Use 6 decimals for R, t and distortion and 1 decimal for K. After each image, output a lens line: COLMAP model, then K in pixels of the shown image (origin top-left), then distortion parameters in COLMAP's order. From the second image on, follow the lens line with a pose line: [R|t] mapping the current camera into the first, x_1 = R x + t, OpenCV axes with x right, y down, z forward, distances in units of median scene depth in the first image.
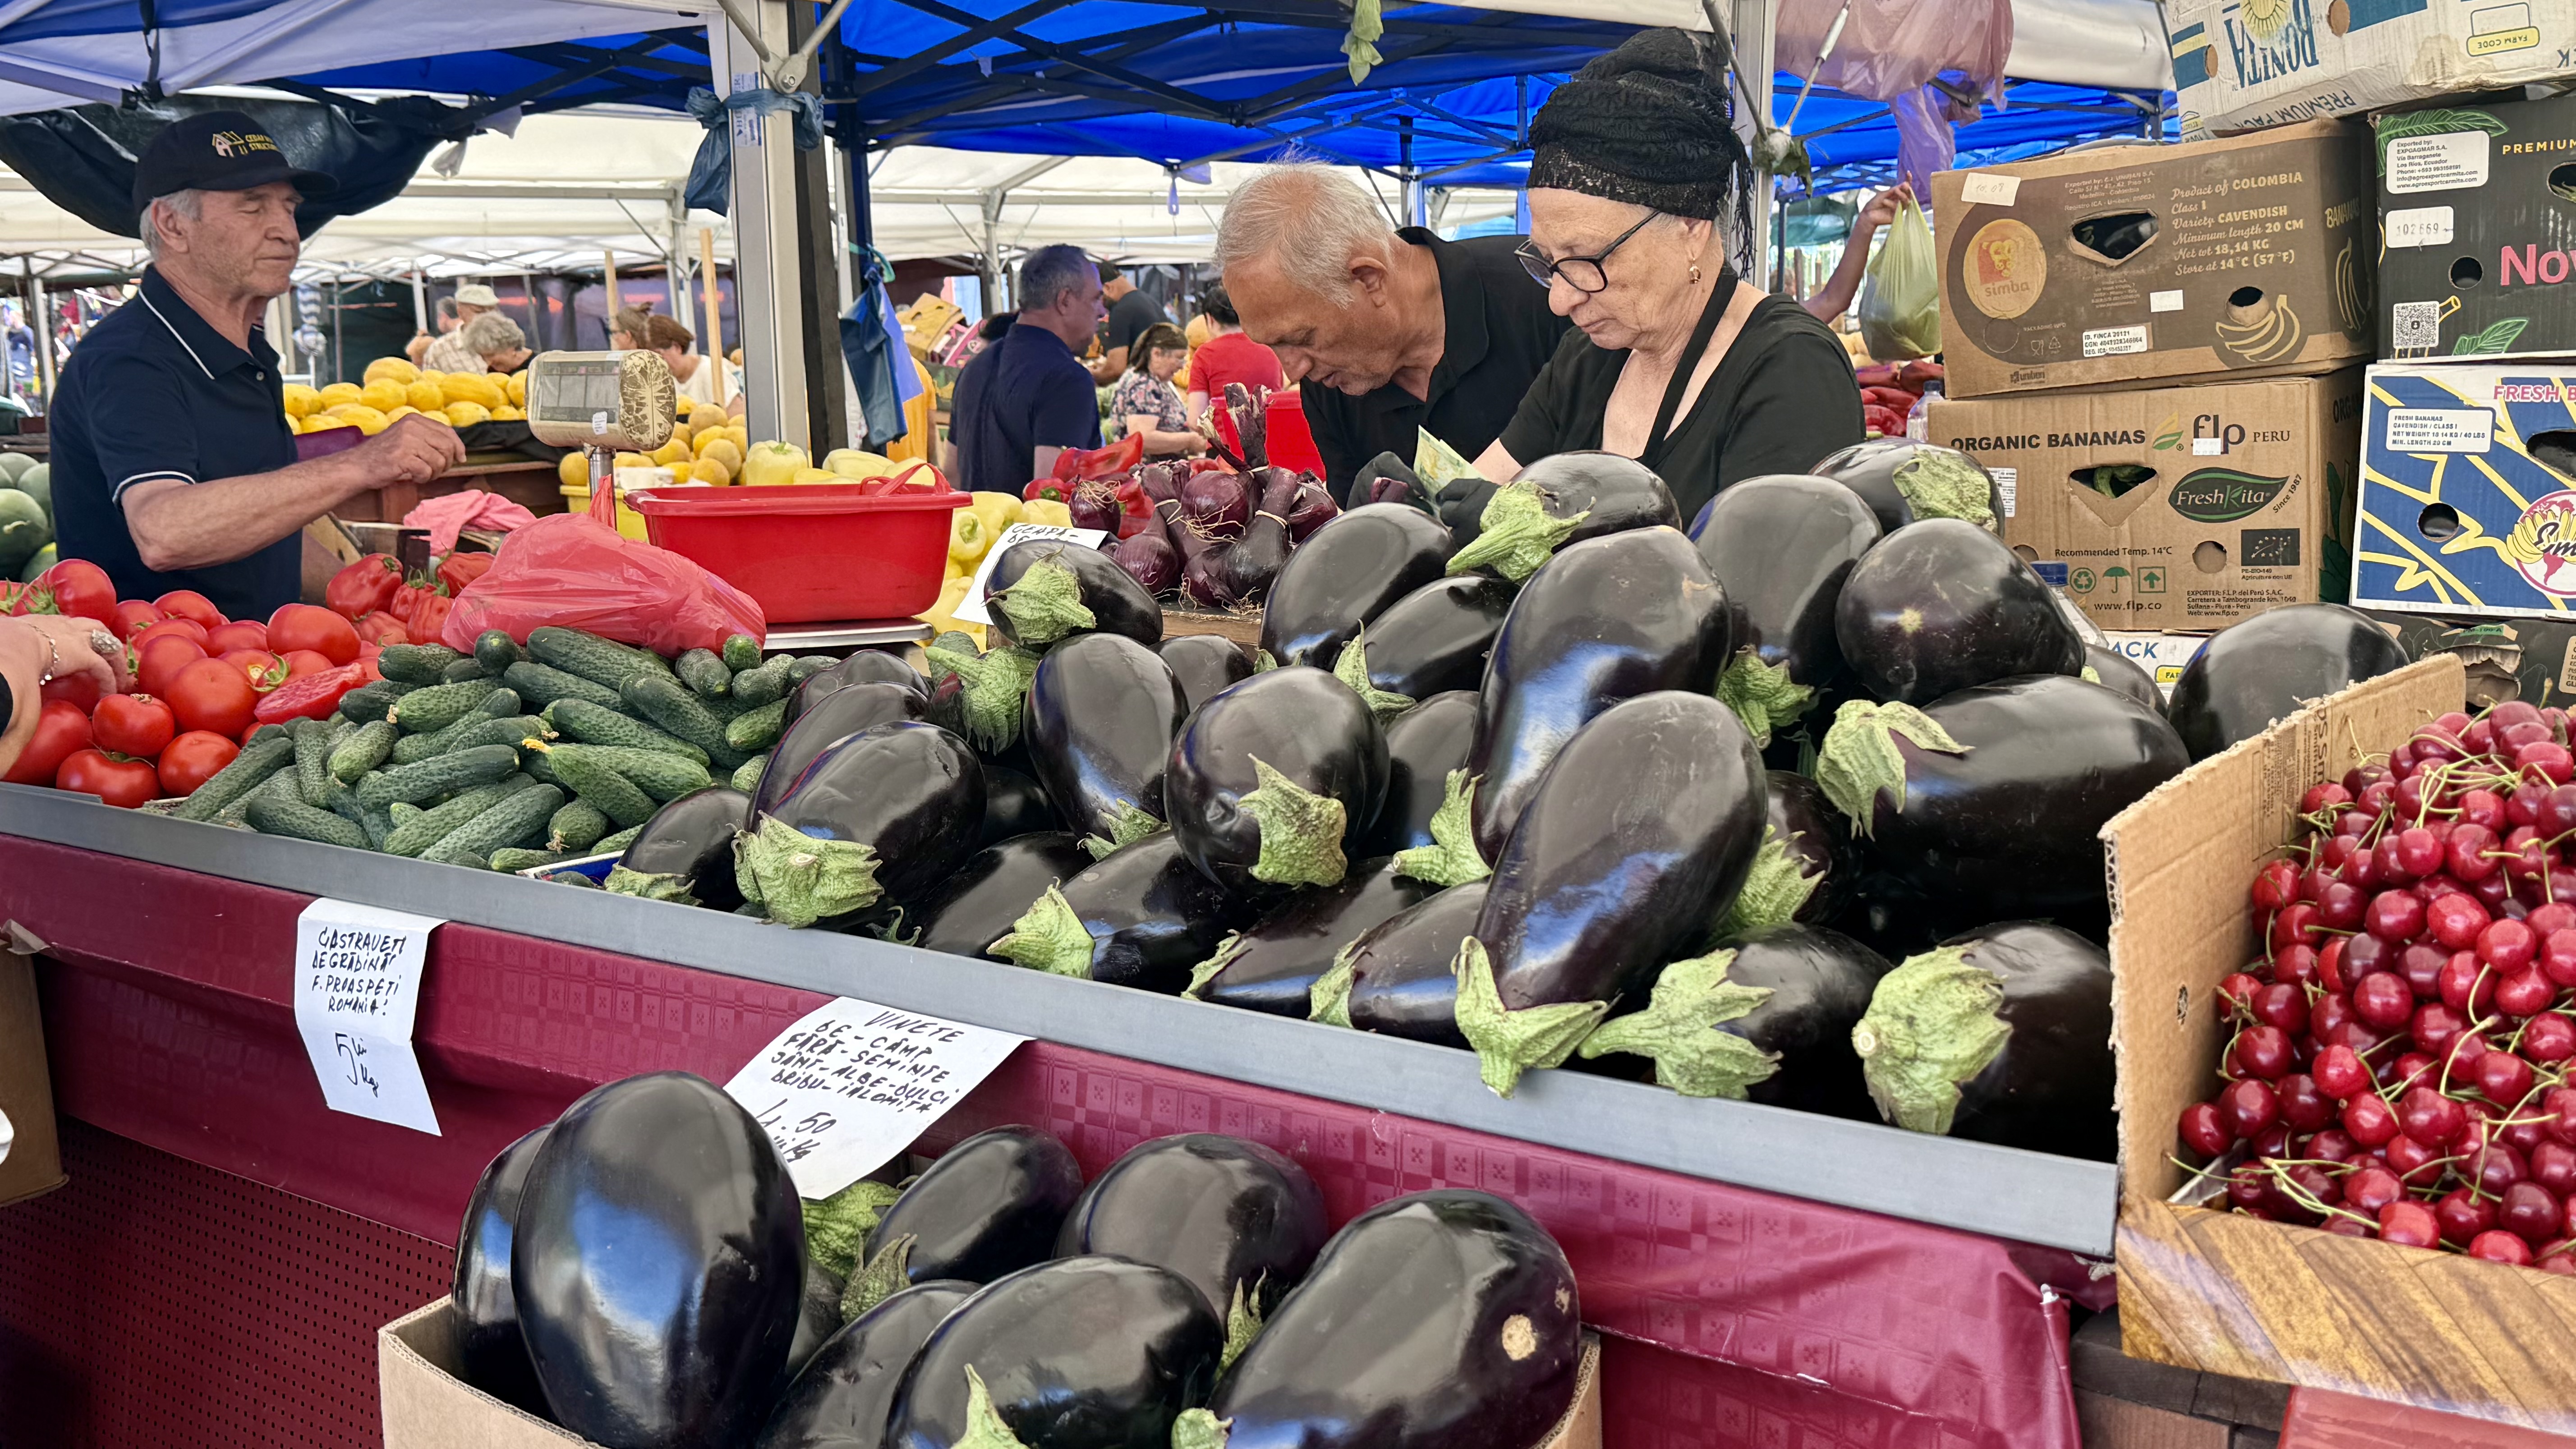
lens RADIAL K [[2897.1, 0, 1288.0], [0, 2897.1, 724.5], [0, 0, 1]] dist [0.205859, -0.542754]
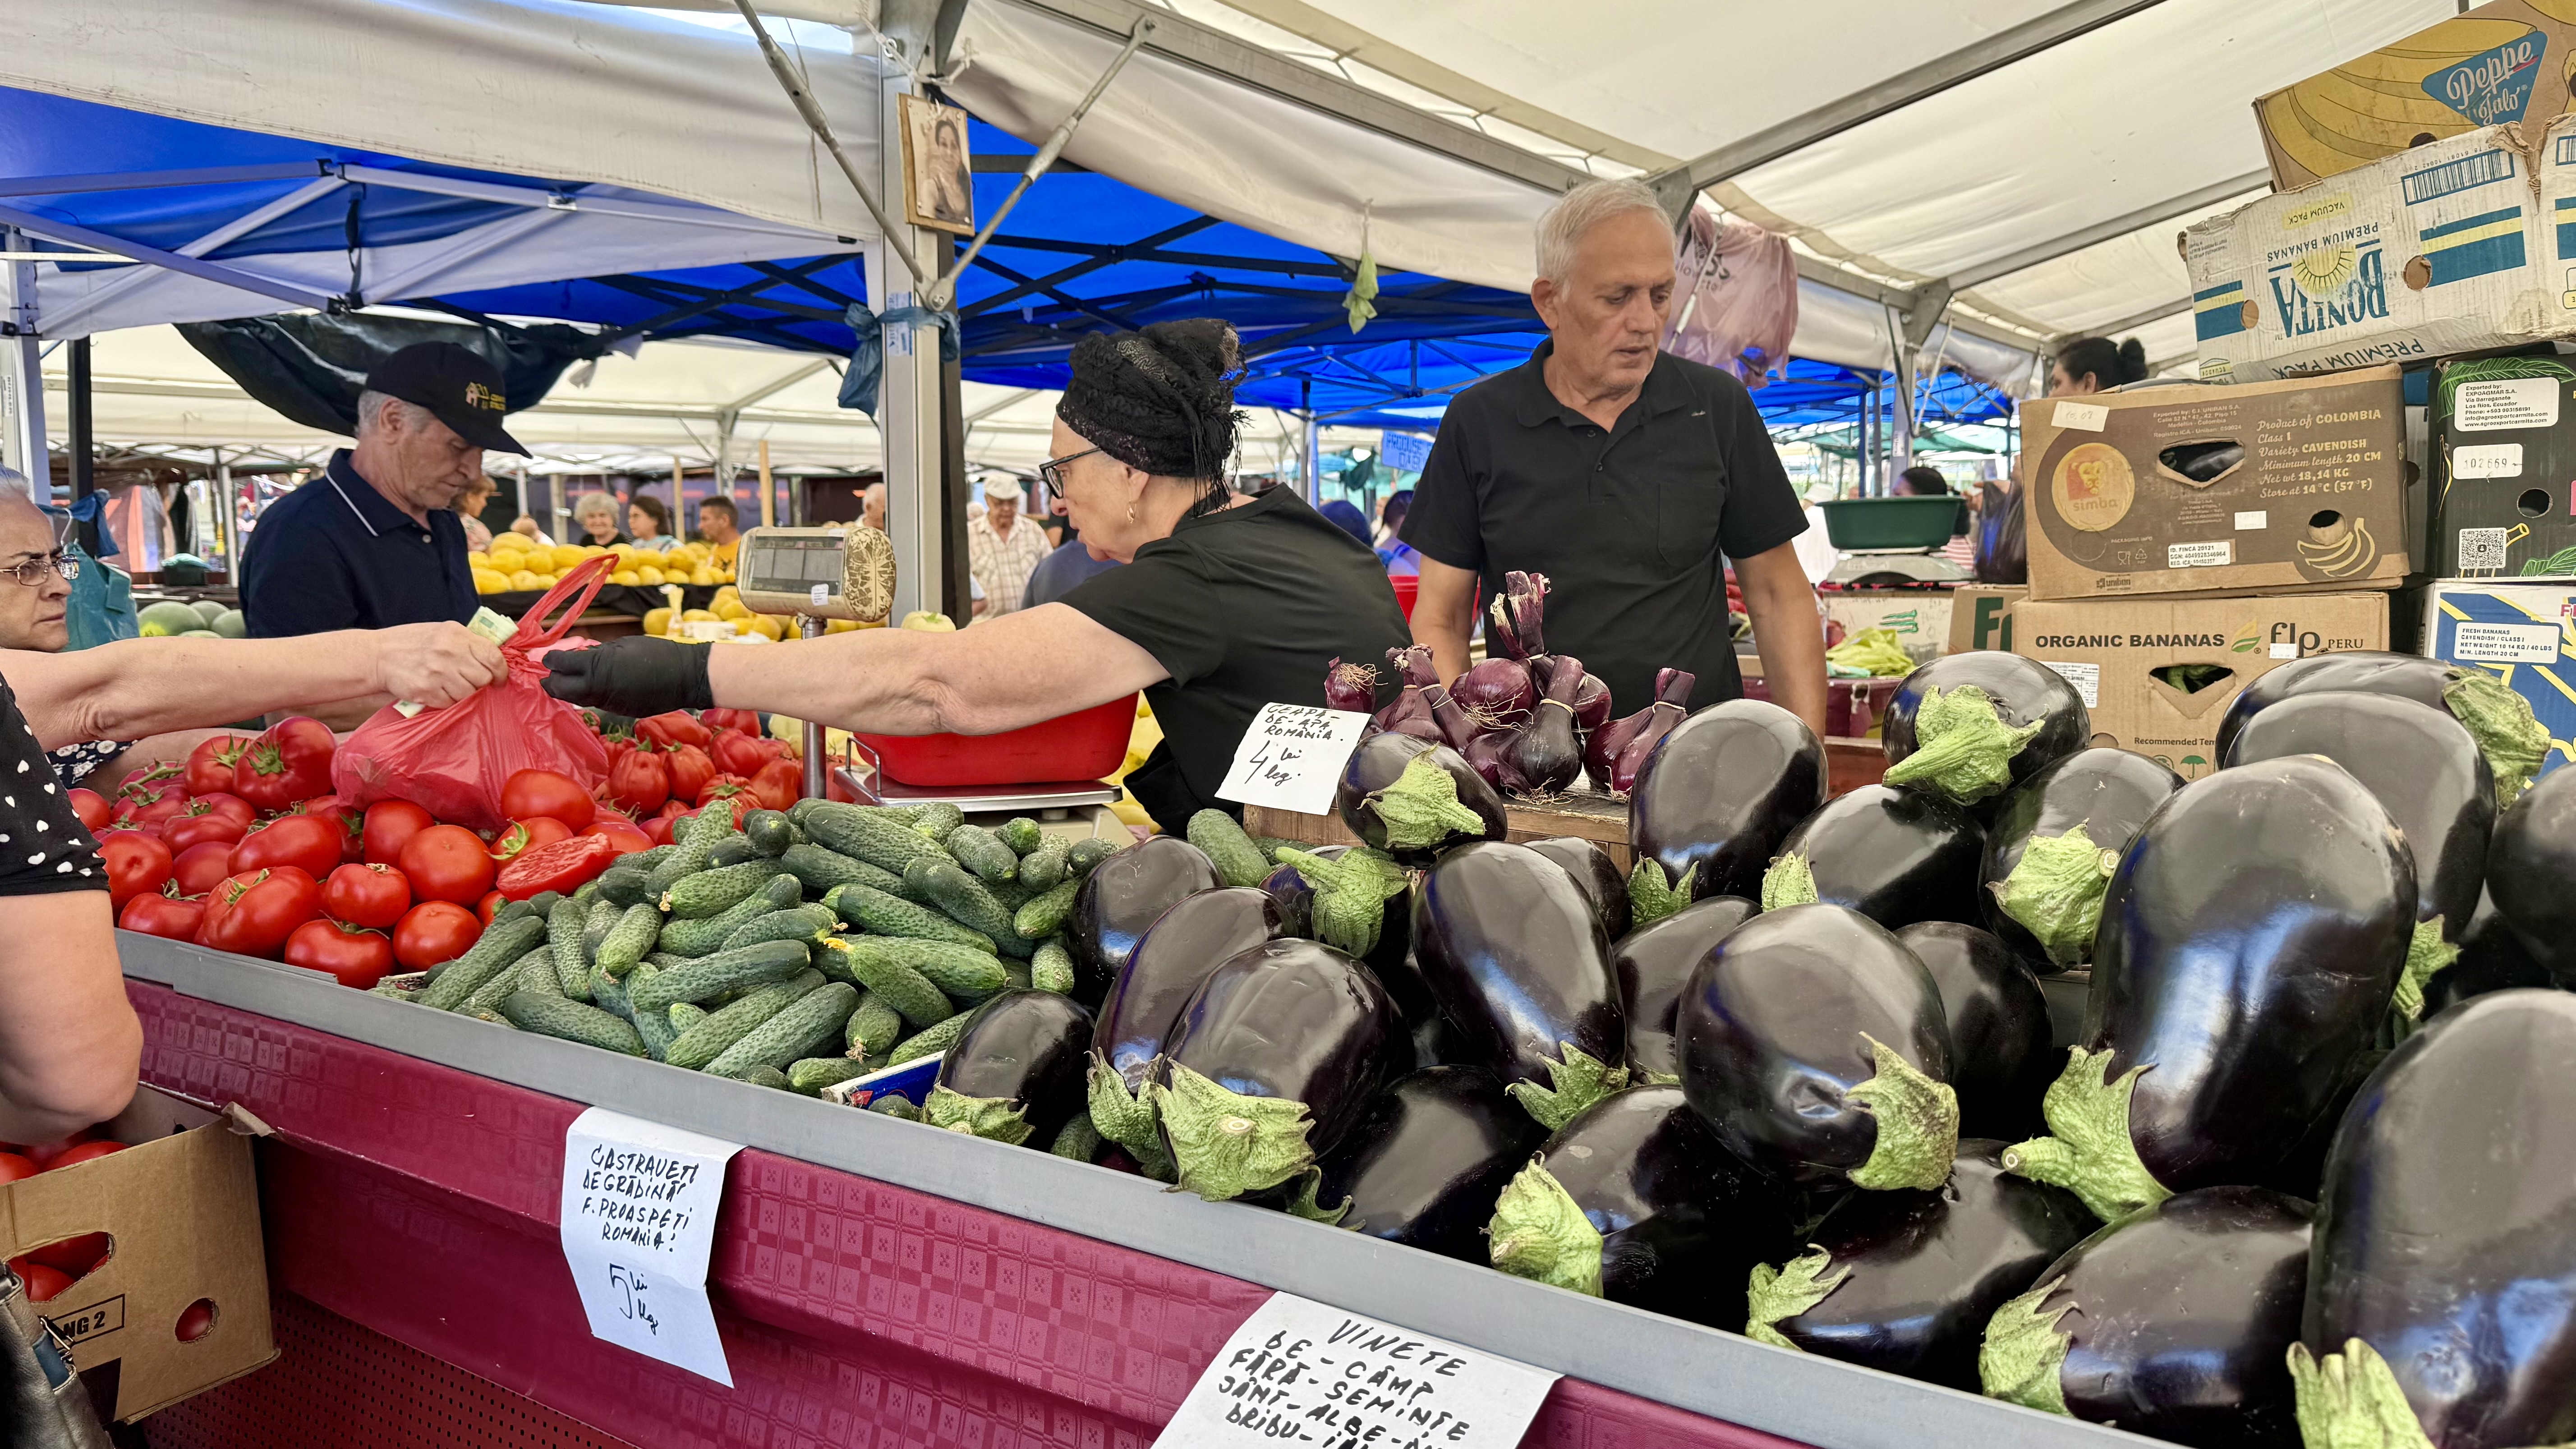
lens RADIAL K [[2079.7, 0, 1336.1], [0, 2079.7, 725.3], [0, 0, 1]] dist [0.124598, -0.258575]
pose [[0.995806, 0.018549, 0.089588, -0.121268], [-0.014740, 0.998967, -0.042985, -0.027267], [-0.090293, 0.041484, 0.995051, 0.244701]]
